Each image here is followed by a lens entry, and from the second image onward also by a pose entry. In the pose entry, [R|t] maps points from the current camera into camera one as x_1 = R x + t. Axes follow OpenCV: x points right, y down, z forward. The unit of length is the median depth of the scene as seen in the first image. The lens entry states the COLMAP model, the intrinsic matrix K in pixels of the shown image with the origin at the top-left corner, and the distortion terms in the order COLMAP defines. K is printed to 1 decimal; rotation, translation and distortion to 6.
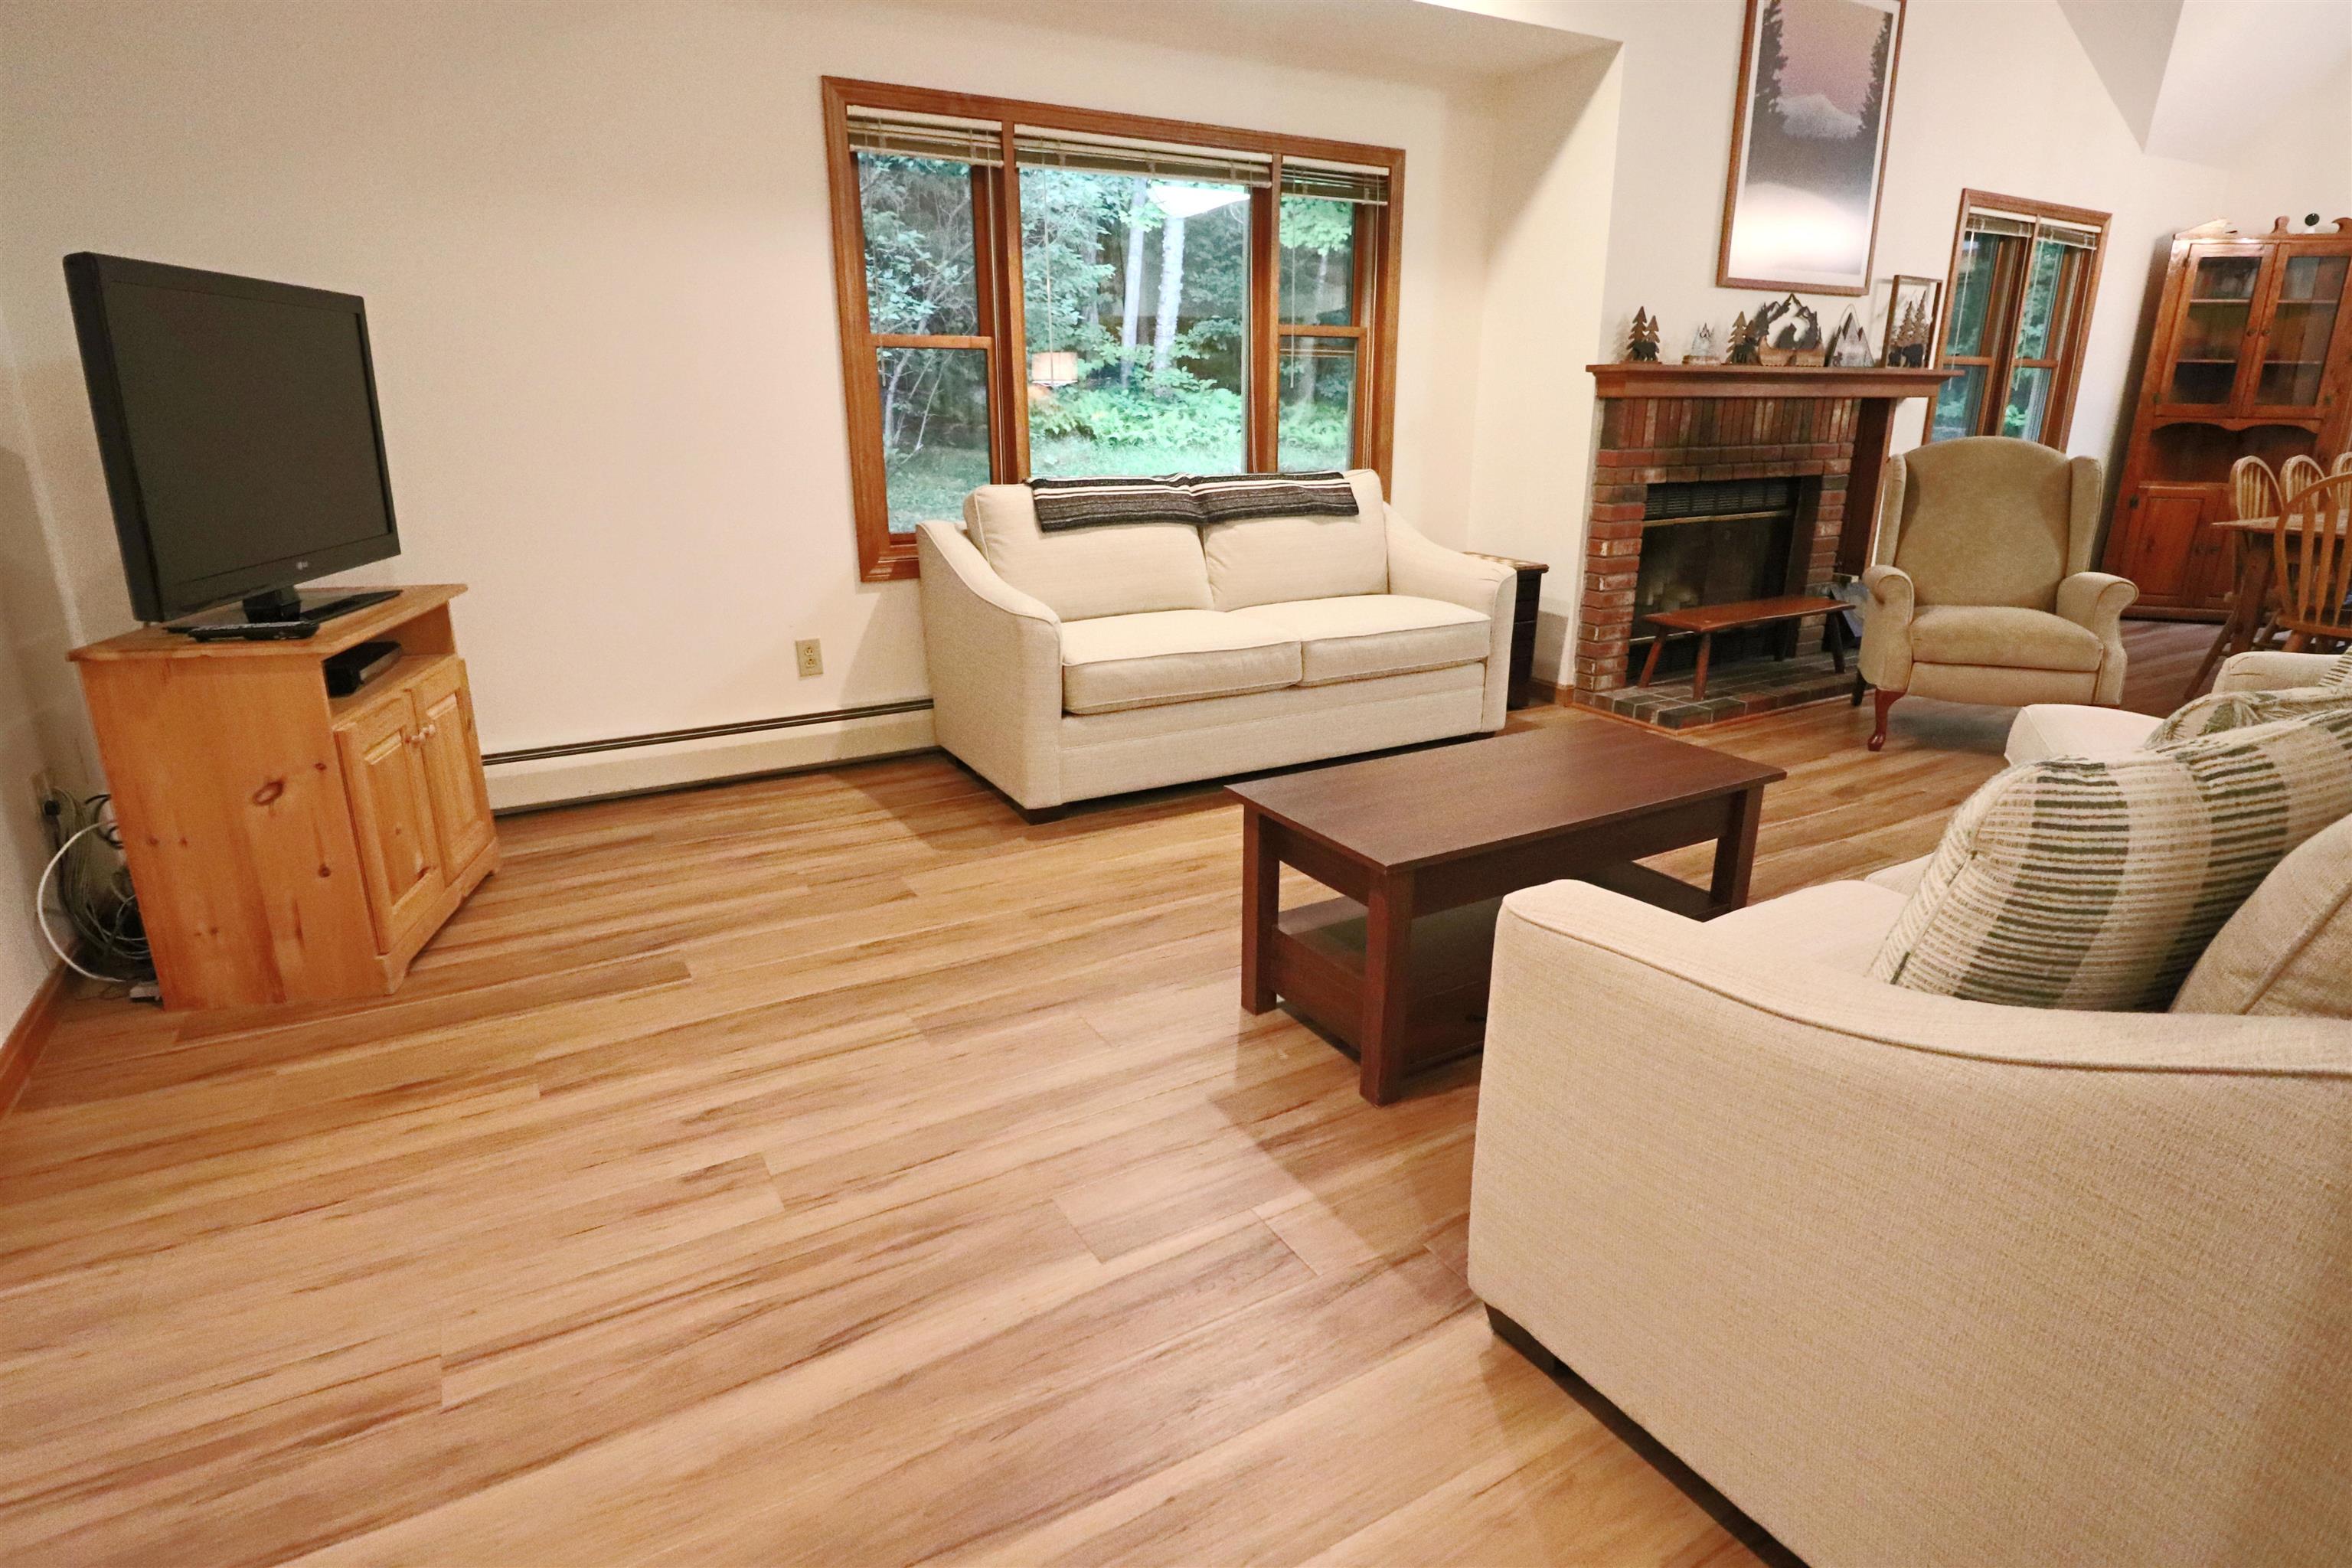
lens RADIAL K [[1218.3, 0, 1170.6], [0, 1218.3, 781.3], [0, 0, 1]] dist [-0.000516, -0.012783]
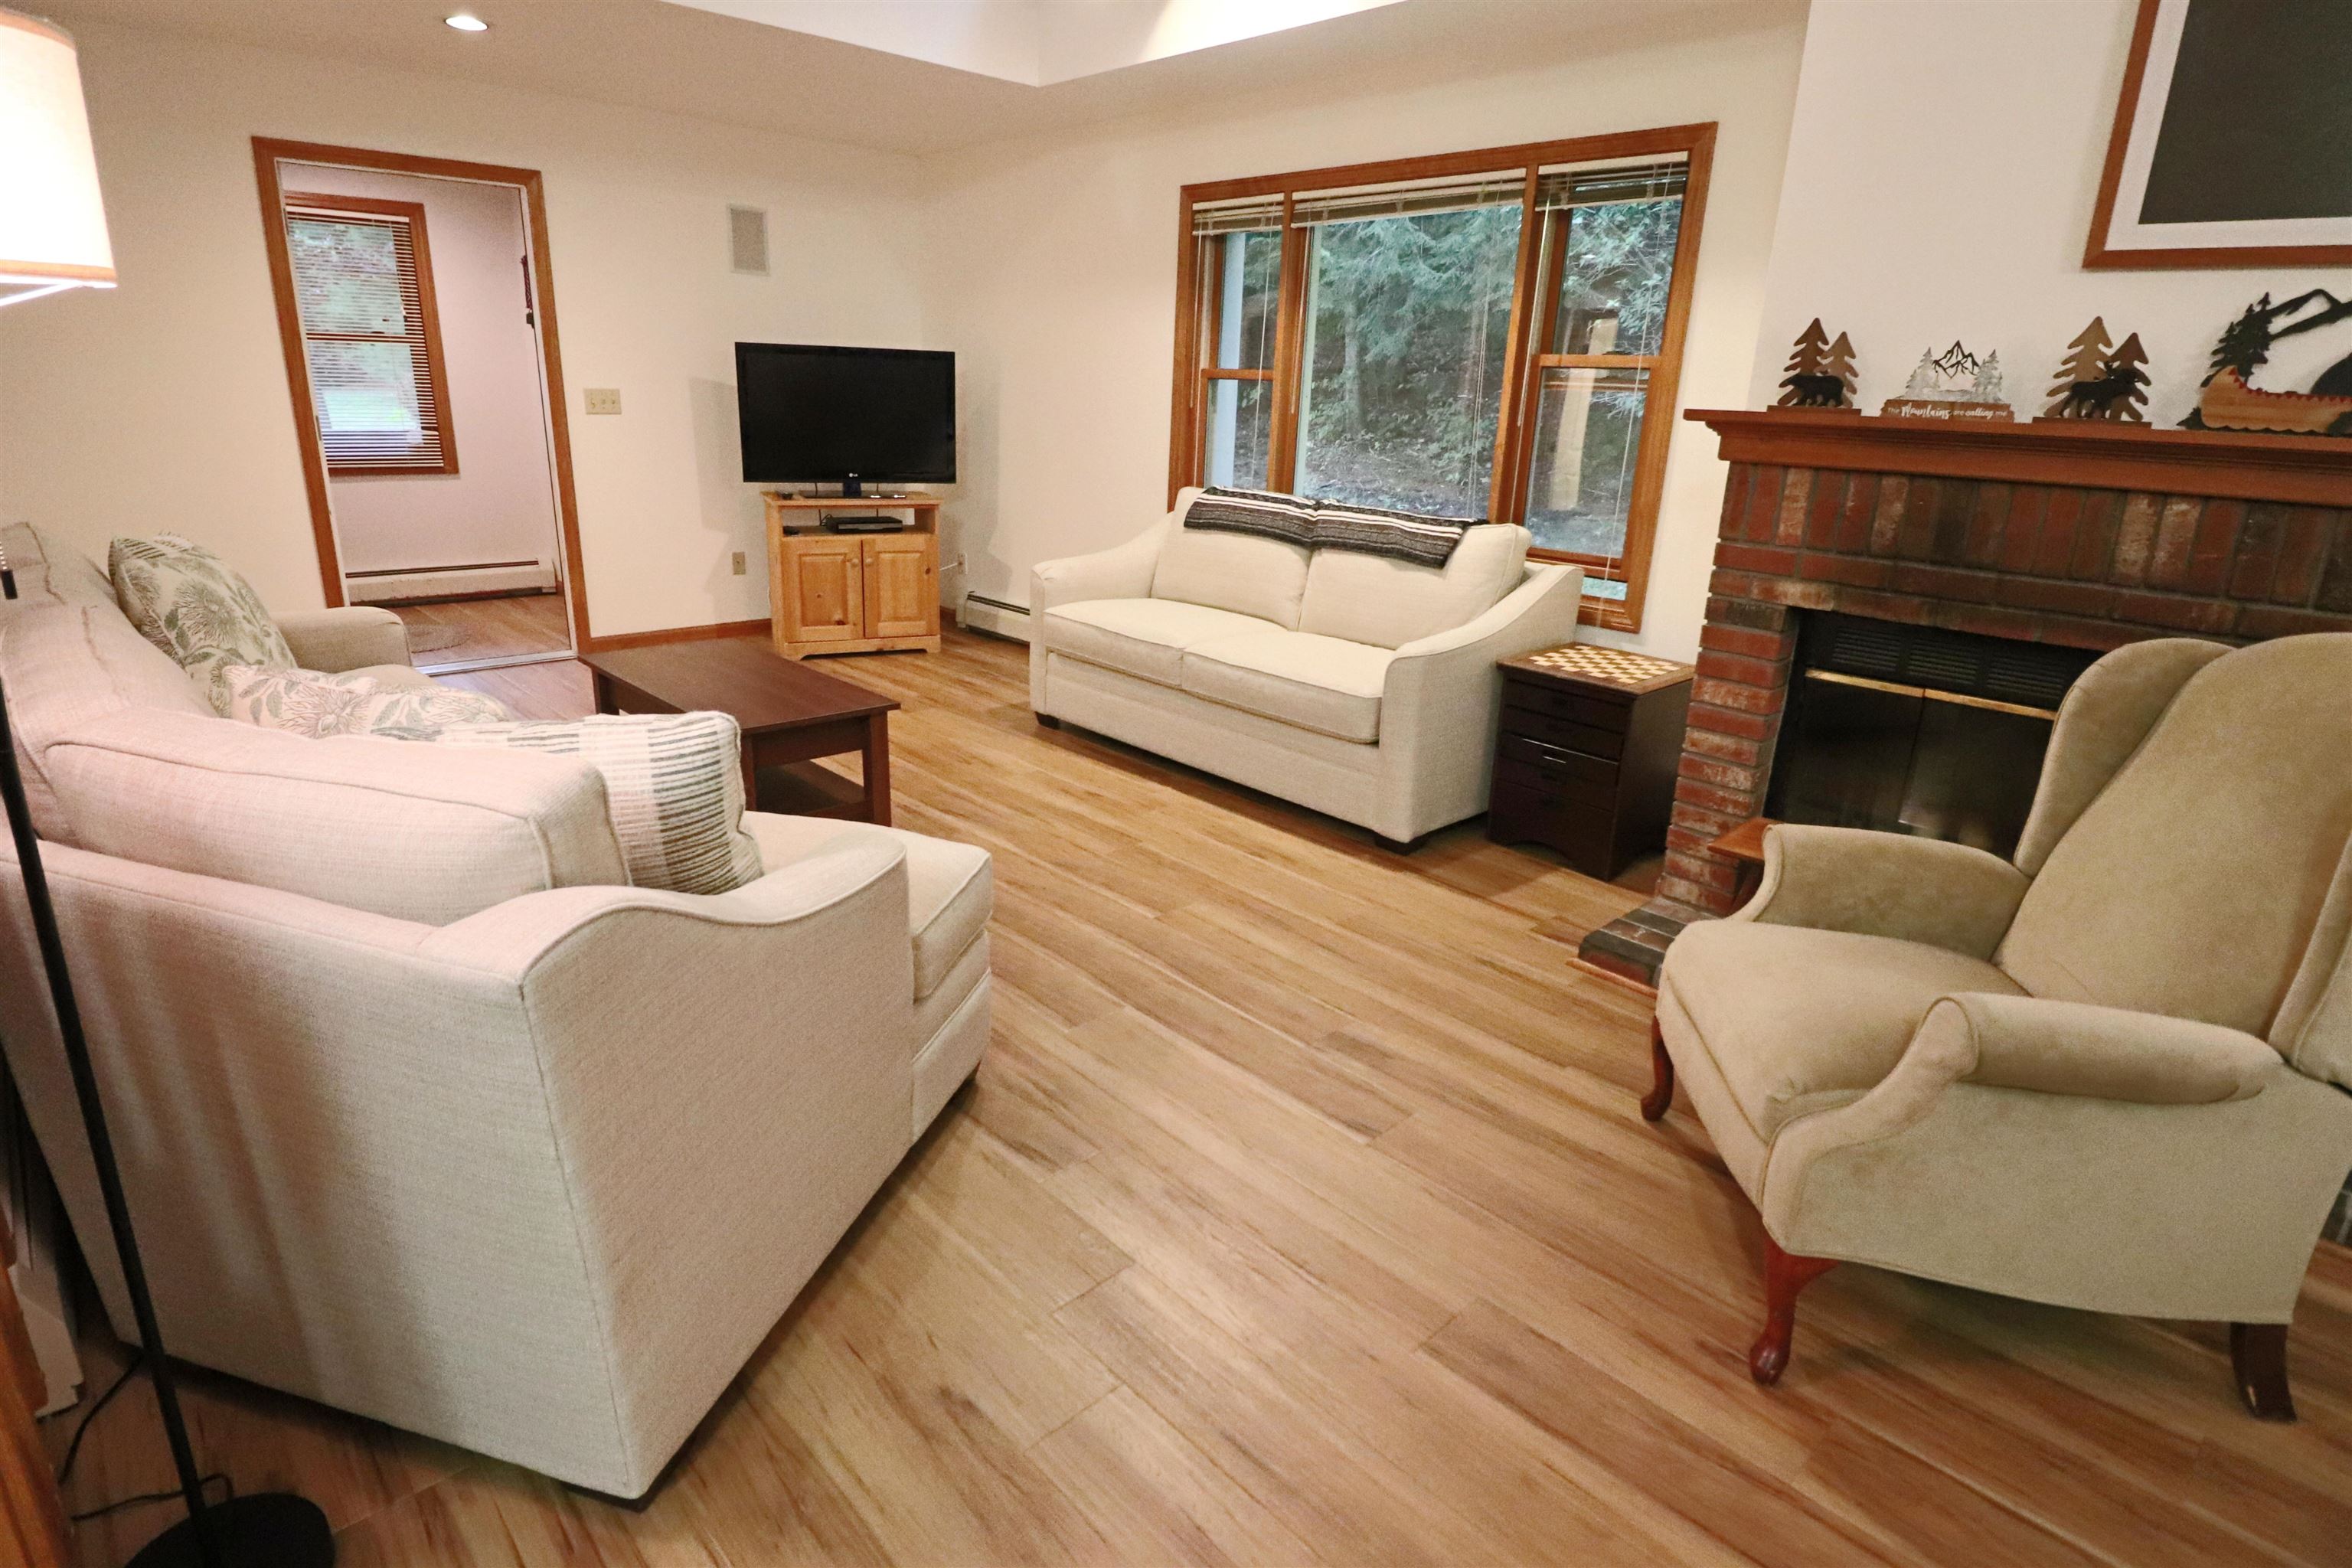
lens RADIAL K [[1218.3, 0, 1166.8], [0, 1218.3, 771.0], [0, 0, 1]] dist [-0.000516, -0.012783]
pose [[0.226121, 0.303117, -0.925737, 0.975773], [-0.327908, 0.918574, 0.220677, -0.214494], [0.917249, 0.253657, 0.307104, 0.585657]]
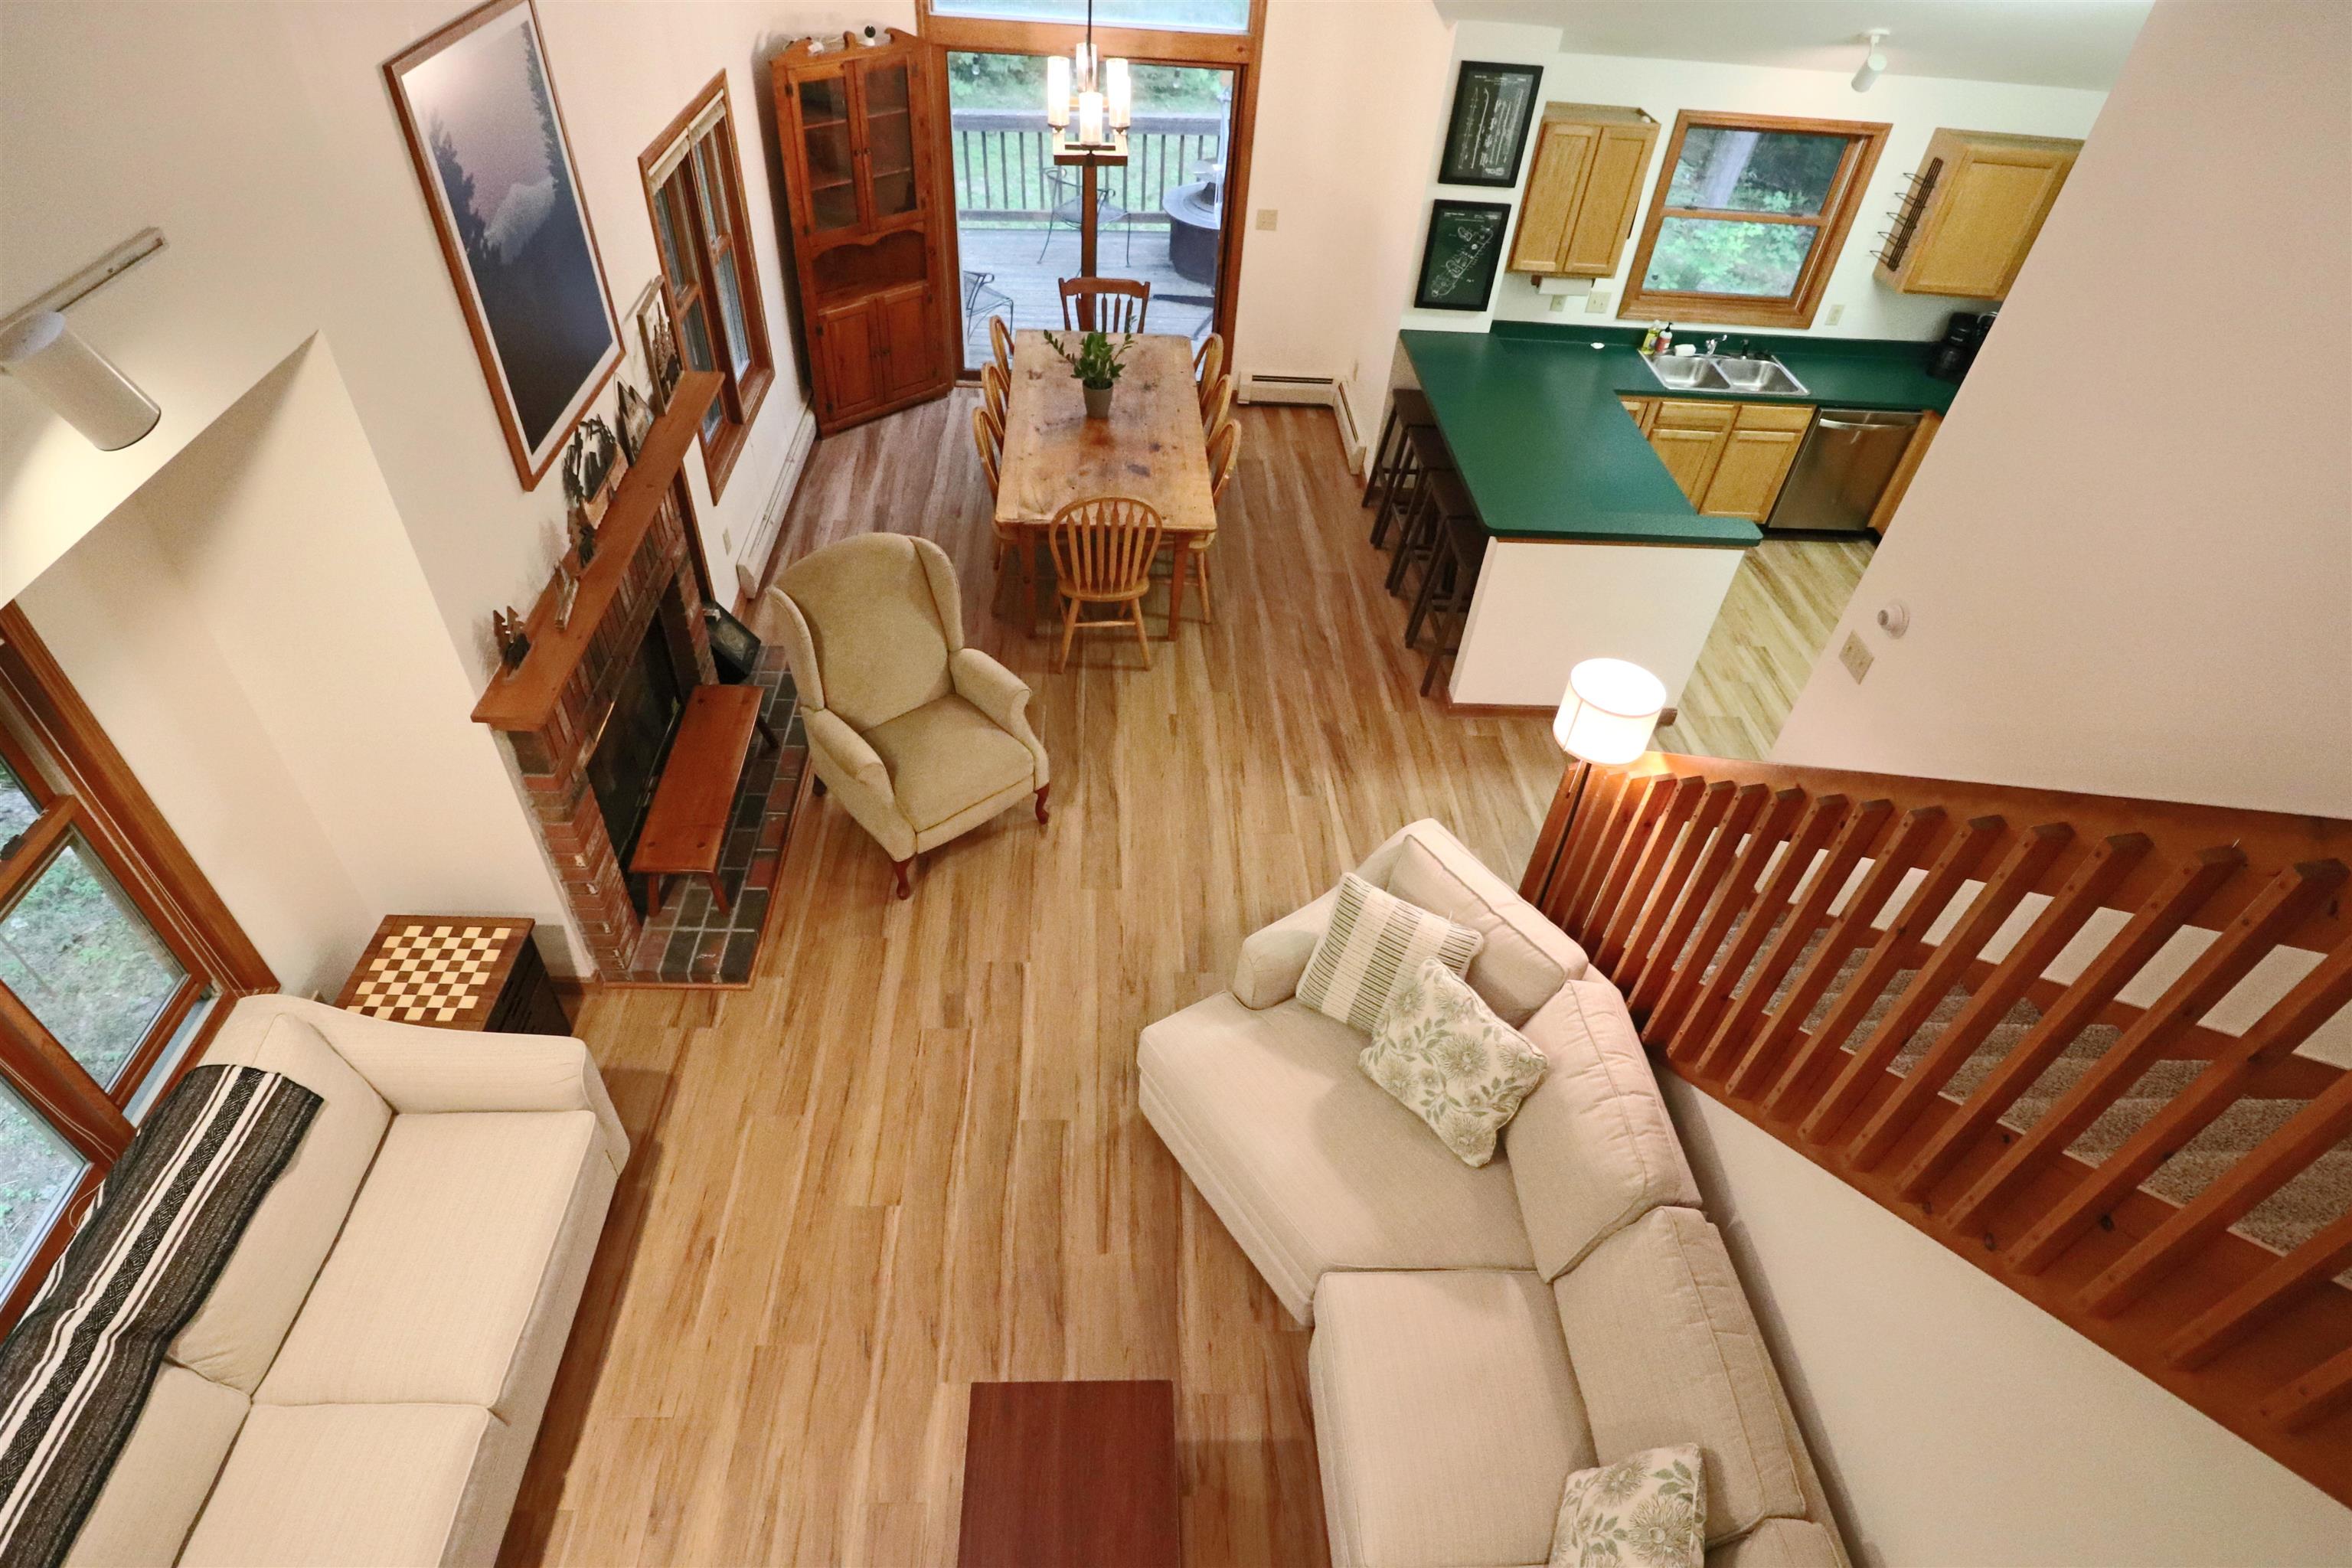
lens RADIAL K [[1218.3, 0, 1170.6], [0, 1218.3, 779.2], [0, 0, 1]] dist [-0.000516, -0.012783]
pose [[0.467208, -0.575078, 0.671567, 0.020654], [0.205202, 0.809353, 0.550309, -0.650803], [-0.860005, -0.119302, 0.496143, 0.266298]]
